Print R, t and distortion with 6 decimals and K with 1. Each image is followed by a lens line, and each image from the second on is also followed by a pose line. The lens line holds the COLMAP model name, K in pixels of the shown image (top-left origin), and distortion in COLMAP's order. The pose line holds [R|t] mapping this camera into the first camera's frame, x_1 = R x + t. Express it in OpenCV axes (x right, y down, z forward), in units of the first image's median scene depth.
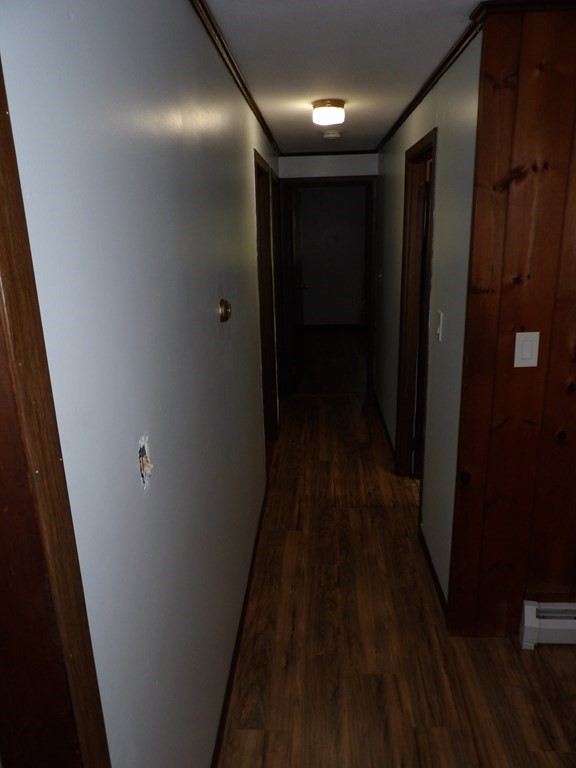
lens RADIAL K [[551.1, 0, 292.6], [0, 551.1, 384.8], [0, 0, 1]] dist [-0.024209, 0.027189]
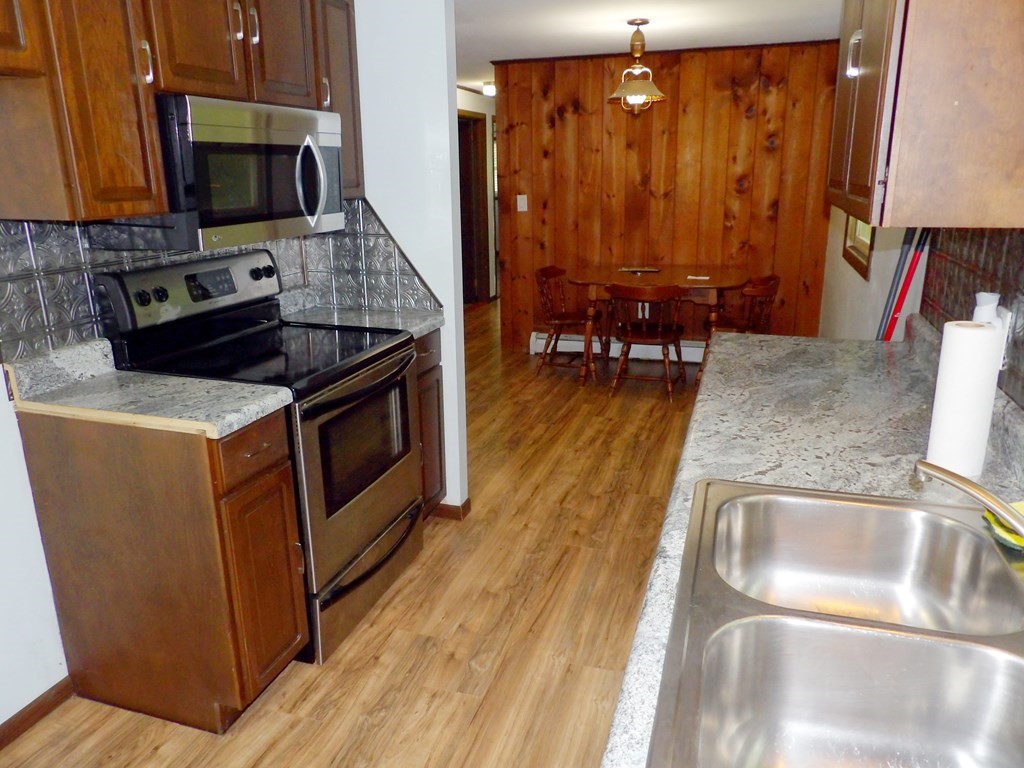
lens RADIAL K [[734.8, 0, 511.4], [0, 734.8, 378.6], [0, 0, 1]] dist [-0.024209, 0.027189]
pose [[0.965208, 0.078614, -0.249386, 1.151381], [-0.078722, 0.996851, 0.009556, 0.607652], [0.249352, 0.010408, 0.968357, -1.859904]]
